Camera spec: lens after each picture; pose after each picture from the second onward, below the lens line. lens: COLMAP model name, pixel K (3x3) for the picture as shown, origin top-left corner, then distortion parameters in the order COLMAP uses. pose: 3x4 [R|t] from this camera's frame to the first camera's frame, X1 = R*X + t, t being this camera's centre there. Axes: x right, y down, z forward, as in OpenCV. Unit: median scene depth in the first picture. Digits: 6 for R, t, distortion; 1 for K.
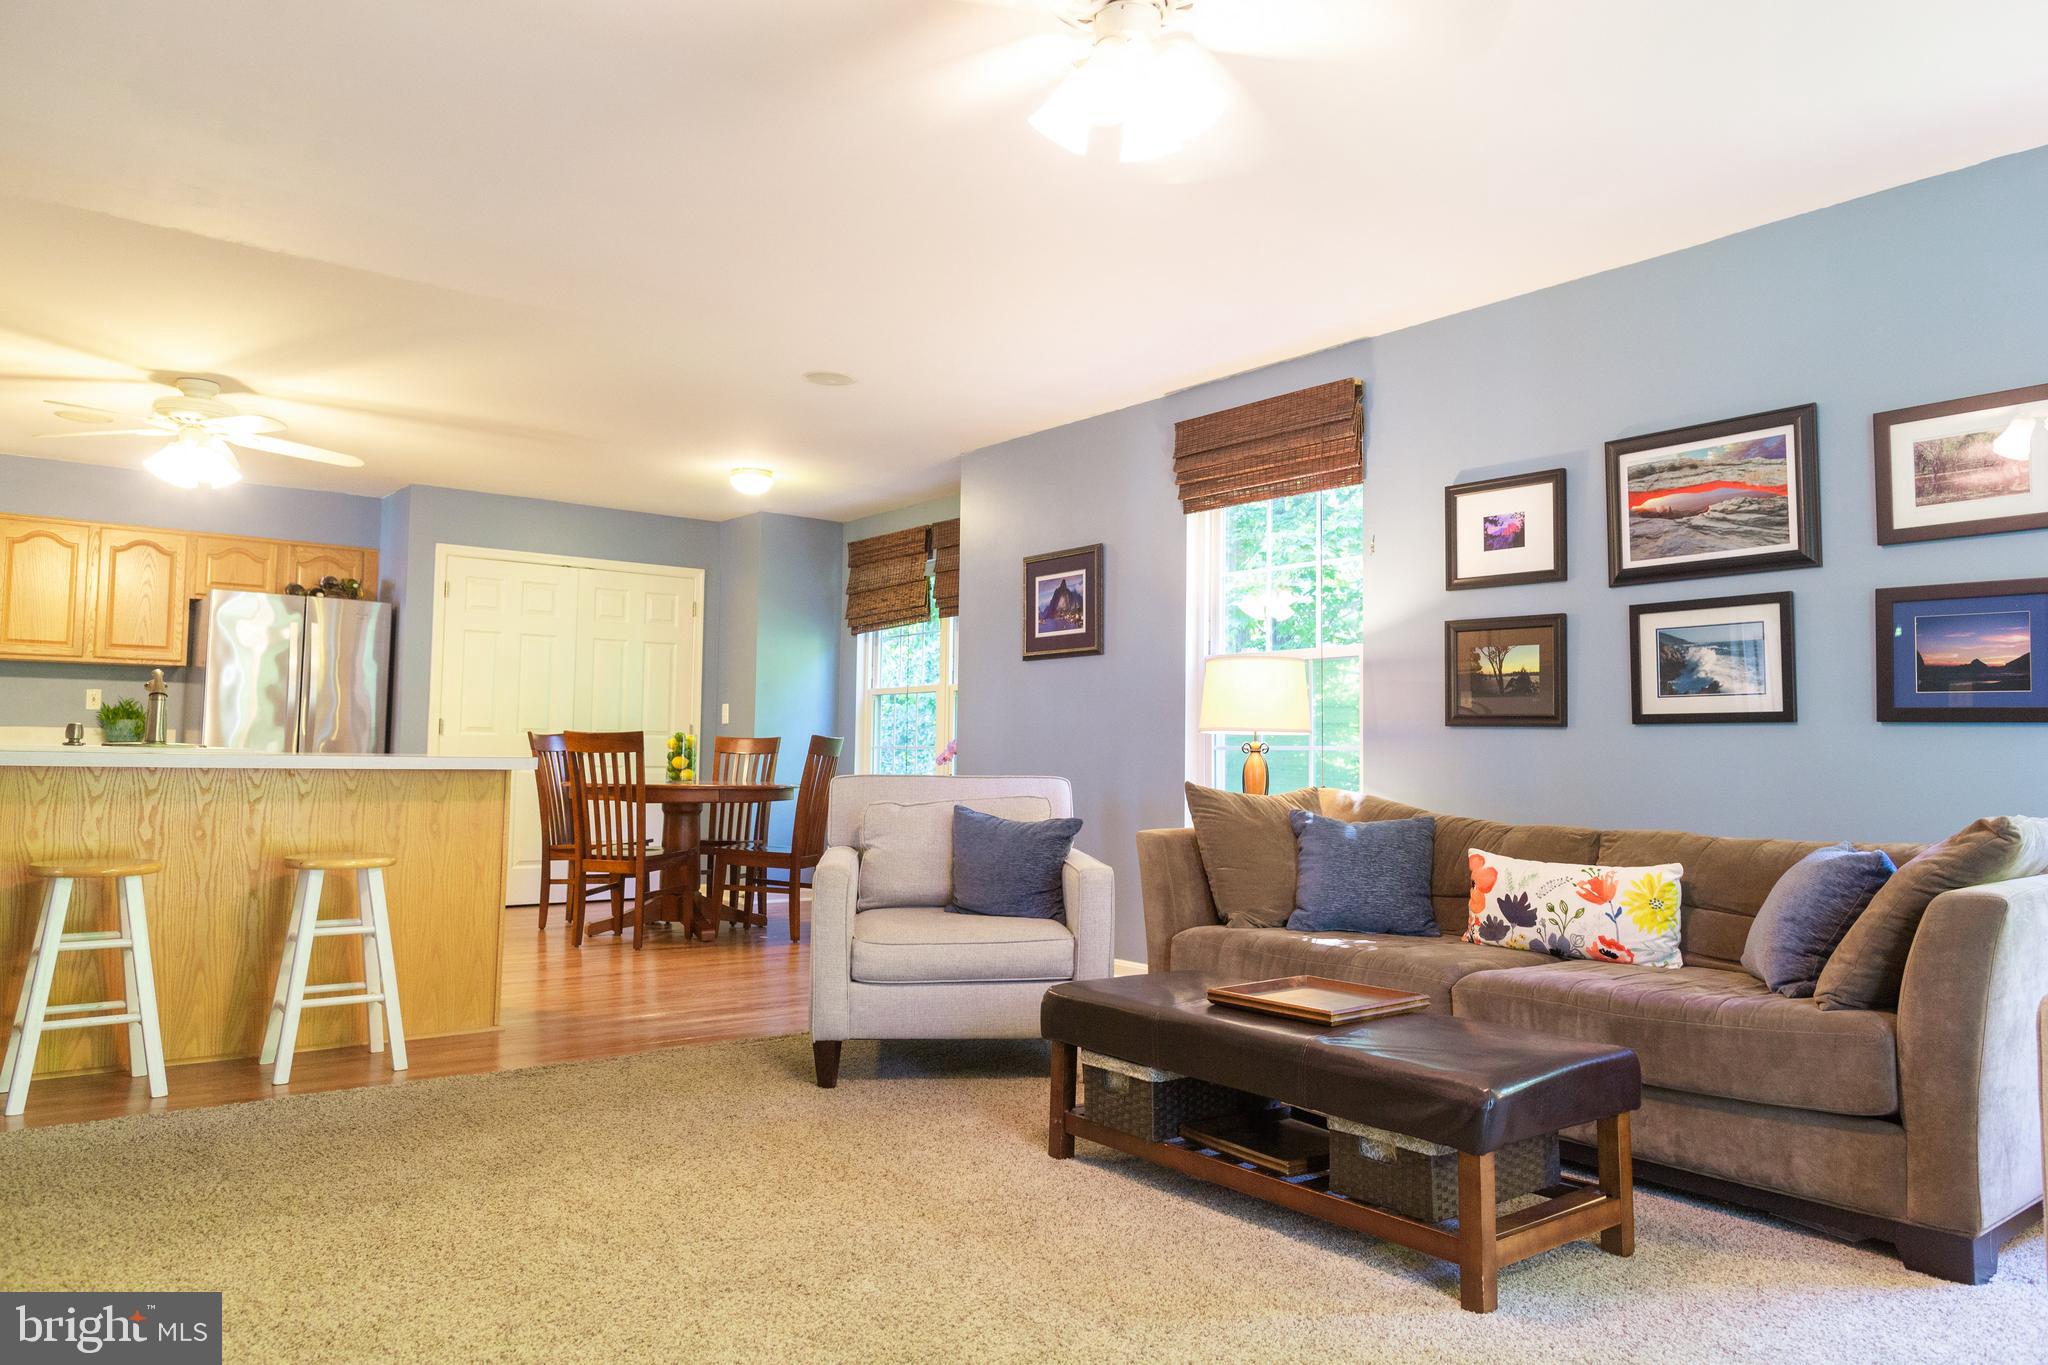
lens RADIAL K [[1388.7, 0, 1029.2], [0, 1388.7, 680.4], [0, 0, 1]] dist [0.009671, -0.003593]
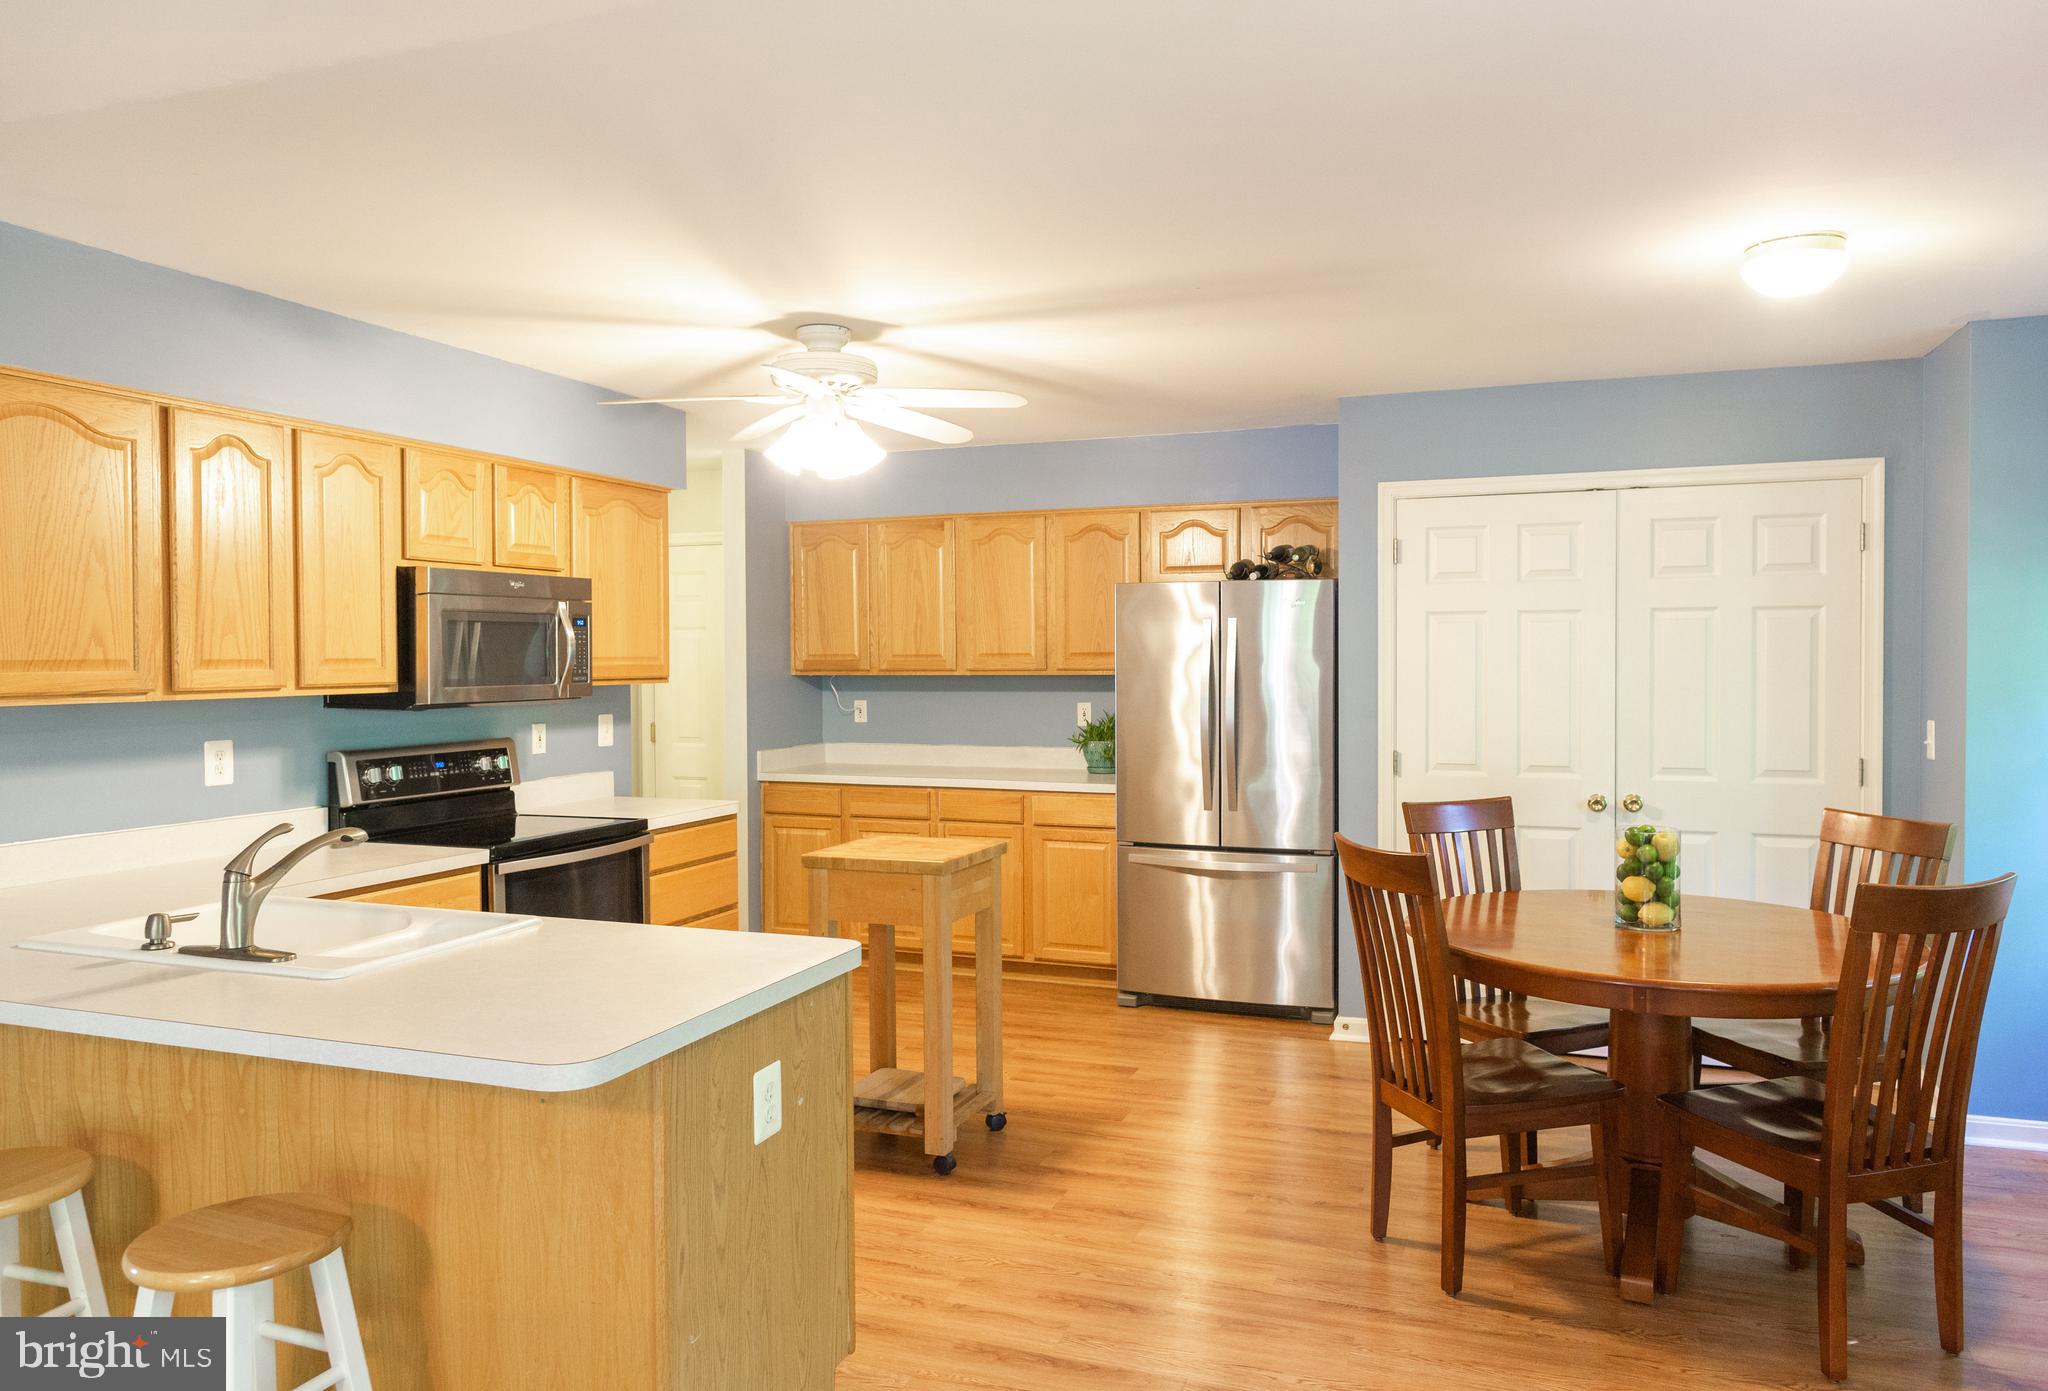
lens RADIAL K [[1398.5, 0, 1032.3], [0, 1398.5, 704.5], [0, 0, 1]] dist [-0.007127, 0.007034]
pose [[0.520098, 0.013589, -0.853998, 0.048491], [0.060281, 0.996796, 0.052573, -0.038420], [0.851977, -0.078824, 0.517612, 0.502864]]
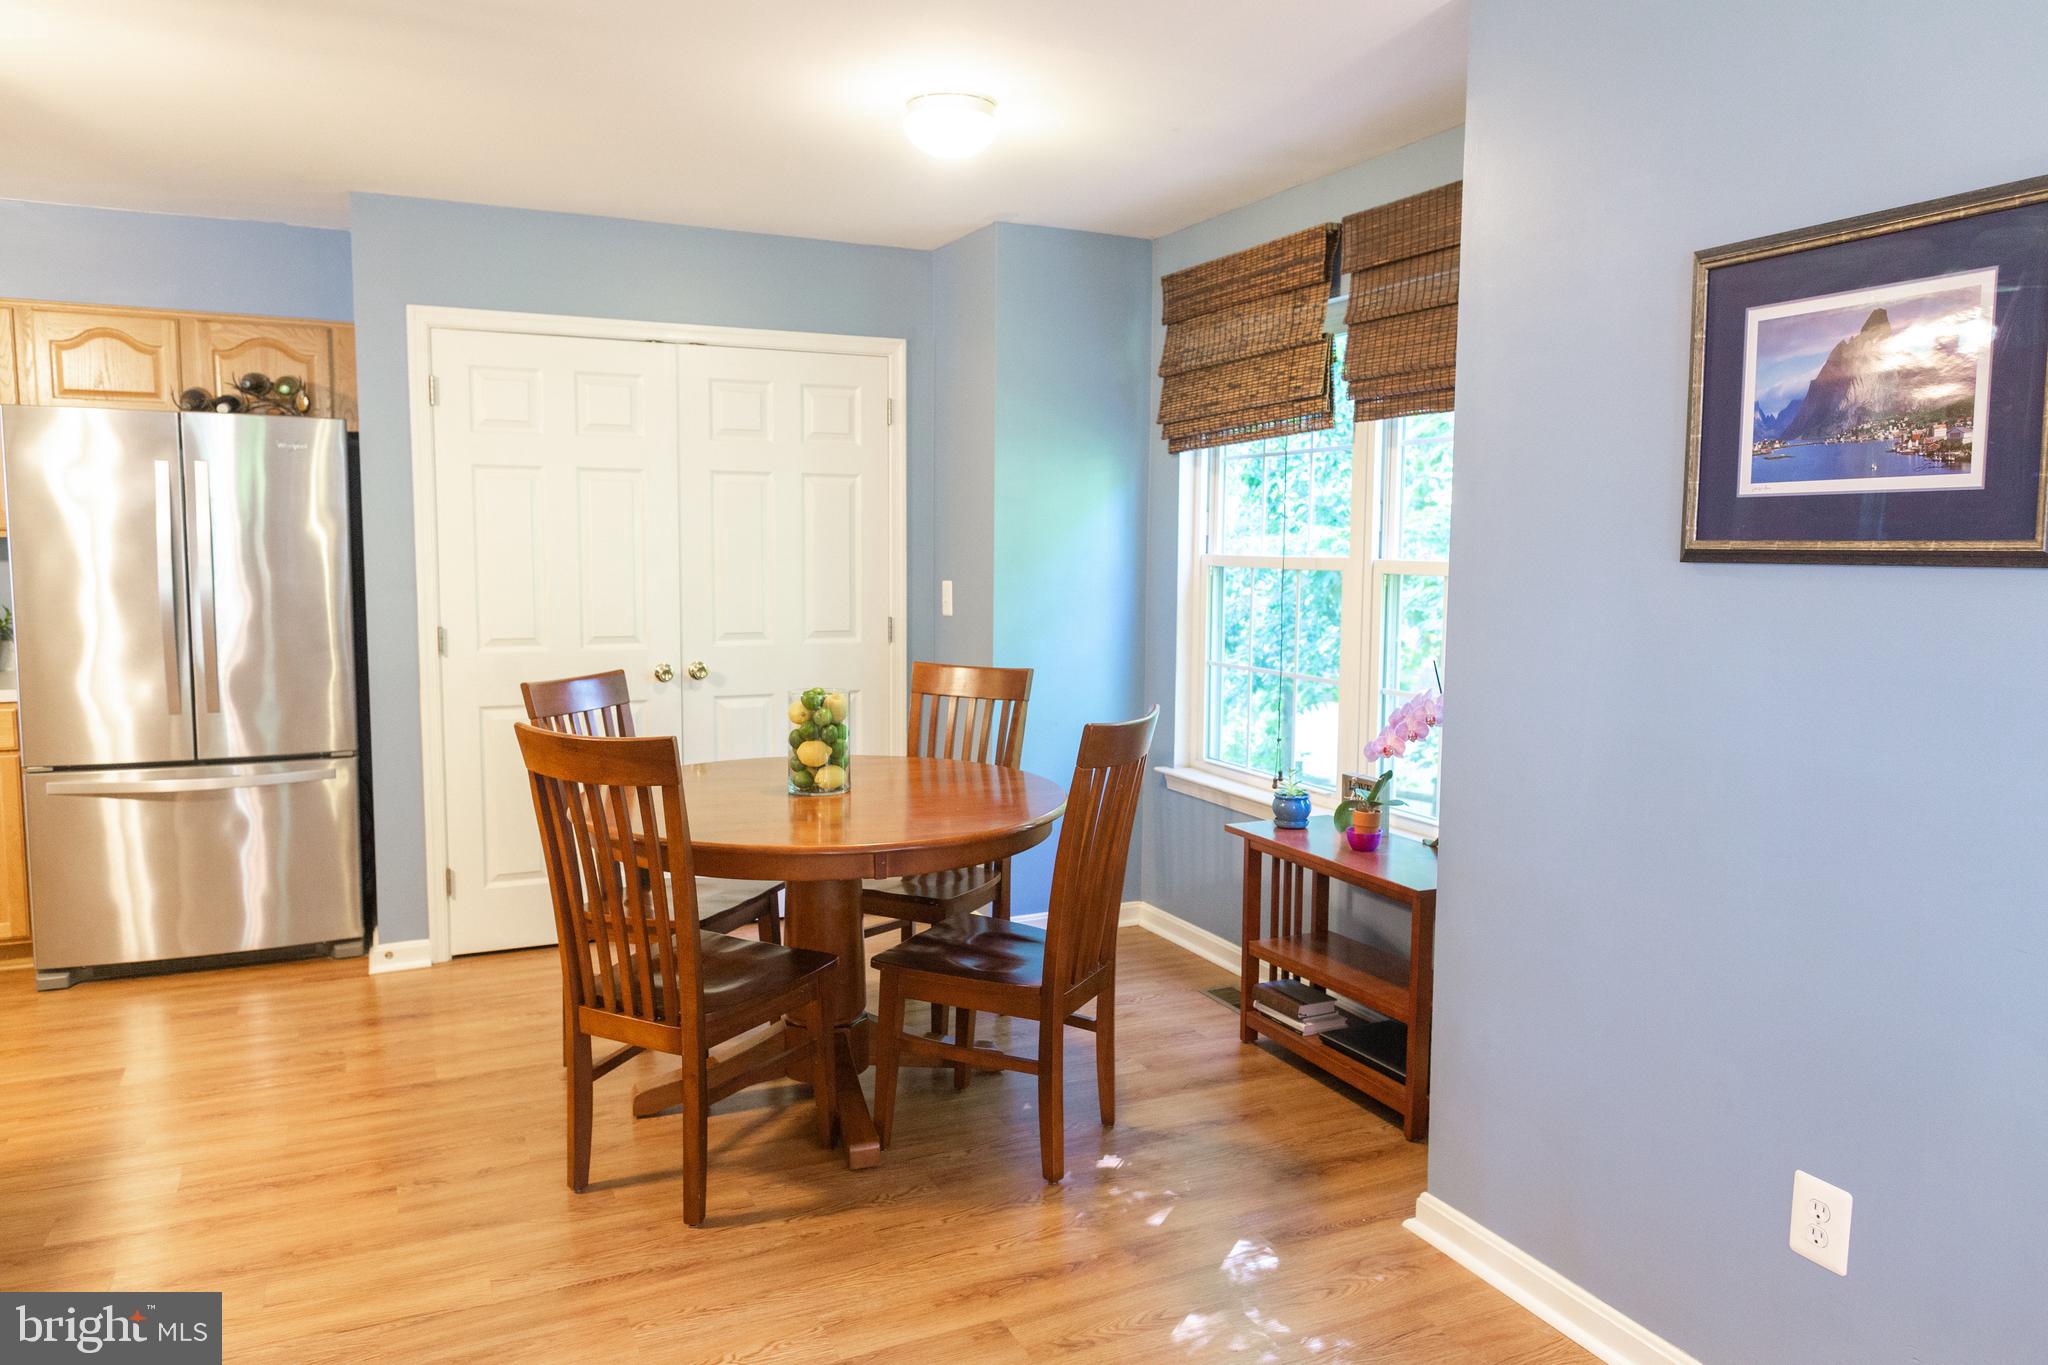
lens RADIAL K [[1388.7, 0, 1020.1], [0, 1388.7, 676.8], [0, 0, 1]] dist [0.009671, -0.003593]
pose [[0.975237, 0.015905, -0.220589, -0.069710], [0.018222, 0.988241, 0.151815, -0.032697], [0.220410, -0.152076, 0.963479, 0.496223]]
